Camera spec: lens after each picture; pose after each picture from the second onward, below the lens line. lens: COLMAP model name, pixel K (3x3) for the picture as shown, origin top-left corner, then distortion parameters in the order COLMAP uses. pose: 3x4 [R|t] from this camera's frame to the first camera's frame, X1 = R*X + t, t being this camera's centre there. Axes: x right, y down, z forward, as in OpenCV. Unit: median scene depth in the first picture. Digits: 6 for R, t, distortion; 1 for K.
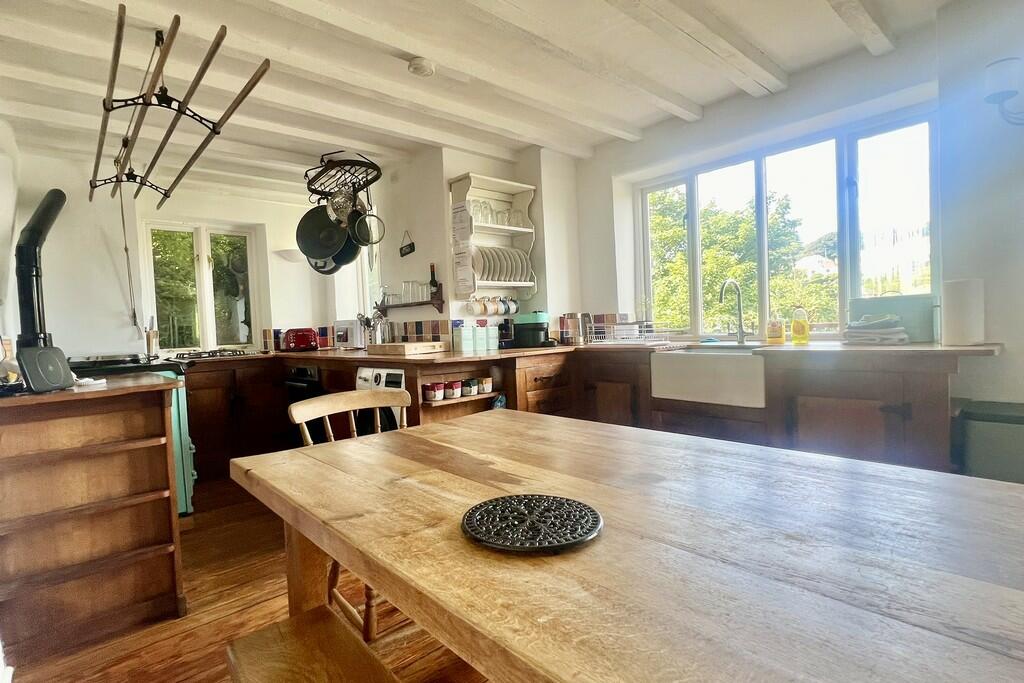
lens RADIAL K [[502.1, 0, 511.6], [0, 502.1, 341.9], [0, 0, 1]] dist [-0.000433, 0.000008]
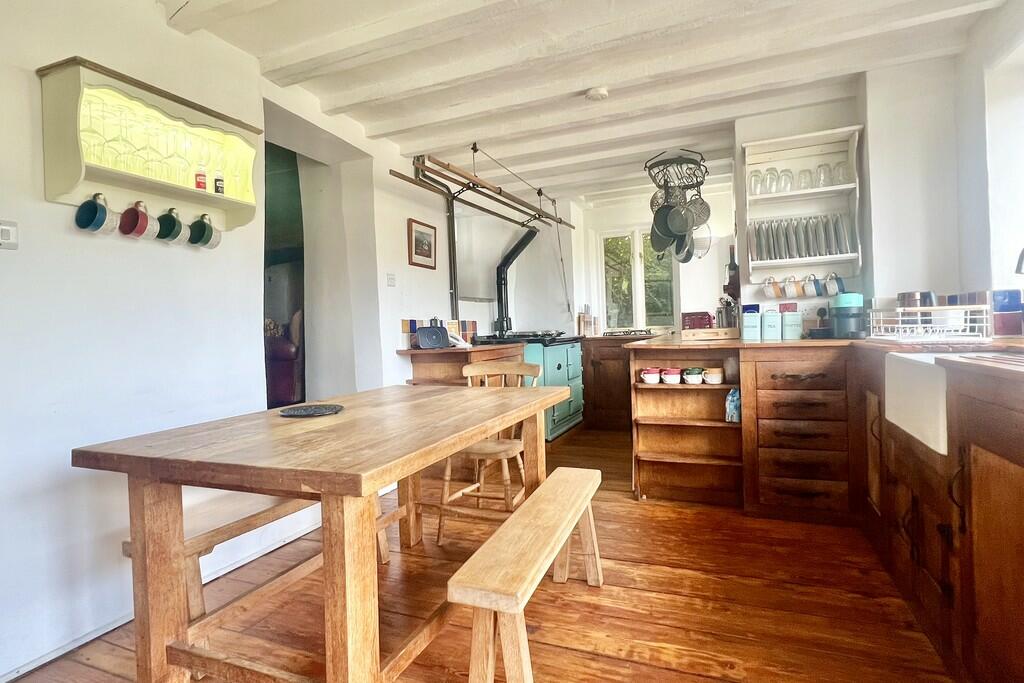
lens RADIAL K [[533.6, 0, 512.1], [0, 533.6, 339.0], [0, 0, 1]] dist [-0.001025, -0.000194]
pose [[0.424564, 0.045041, -0.904277, 0.578825], [-0.012769, 0.998960, 0.043762, -0.018591], [0.905308, -0.007033, 0.424698, 0.188945]]
